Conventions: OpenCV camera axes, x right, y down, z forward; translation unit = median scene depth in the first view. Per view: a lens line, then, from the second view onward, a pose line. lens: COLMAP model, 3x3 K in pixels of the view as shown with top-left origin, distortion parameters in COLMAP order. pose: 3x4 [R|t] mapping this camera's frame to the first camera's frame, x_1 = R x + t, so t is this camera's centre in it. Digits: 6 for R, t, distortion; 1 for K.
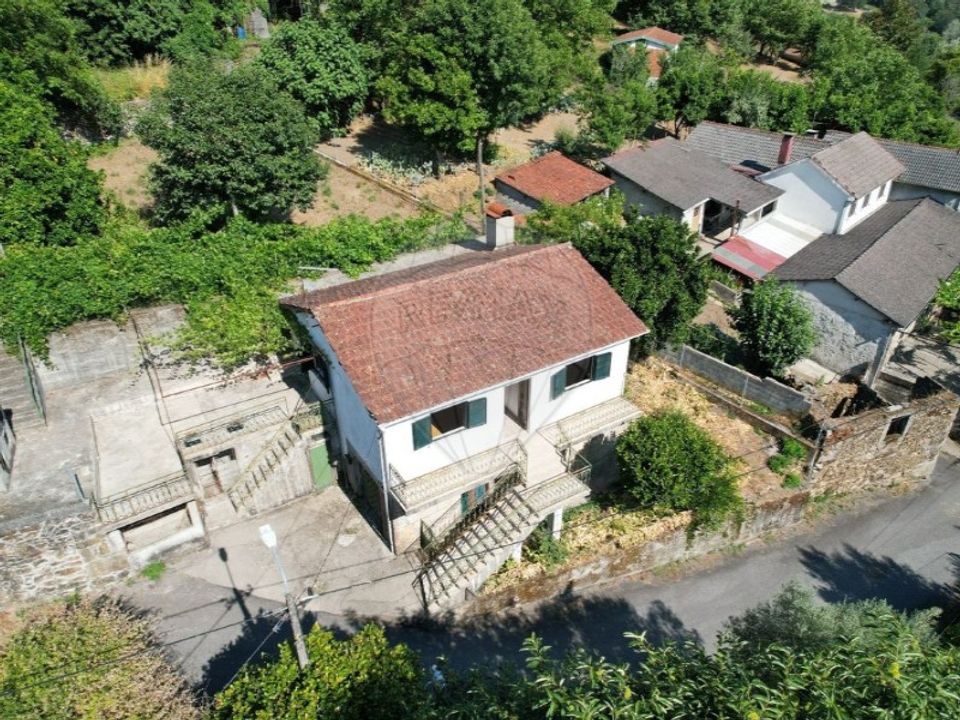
lens RADIAL K [[677.6, 0, 483.5], [0, 677.6, 364.2], [0, 0, 1]] dist [-0.071374, 0.058663]
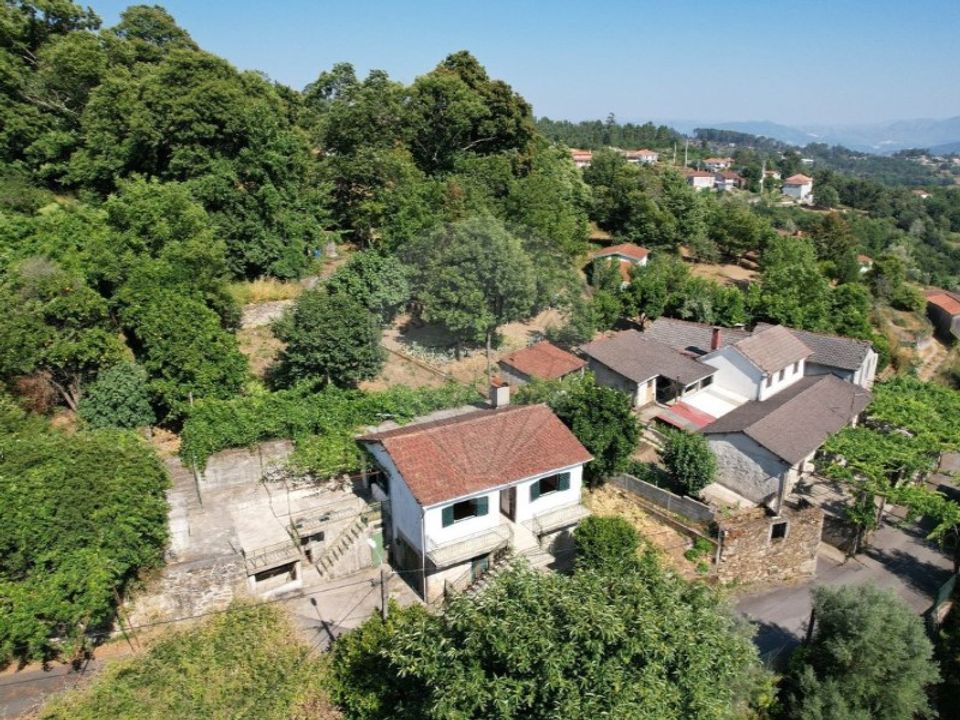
lens RADIAL K [[677.6, 0, 483.5], [0, 677.6, 364.2], [0, 0, 1]] dist [-0.071374, 0.058663]
pose [[0.999716, 0.006971, -0.022795, 0.020783], [-0.012441, 0.968300, -0.249480, 0.108715], [0.020333, 0.249693, 0.968112, -0.468874]]
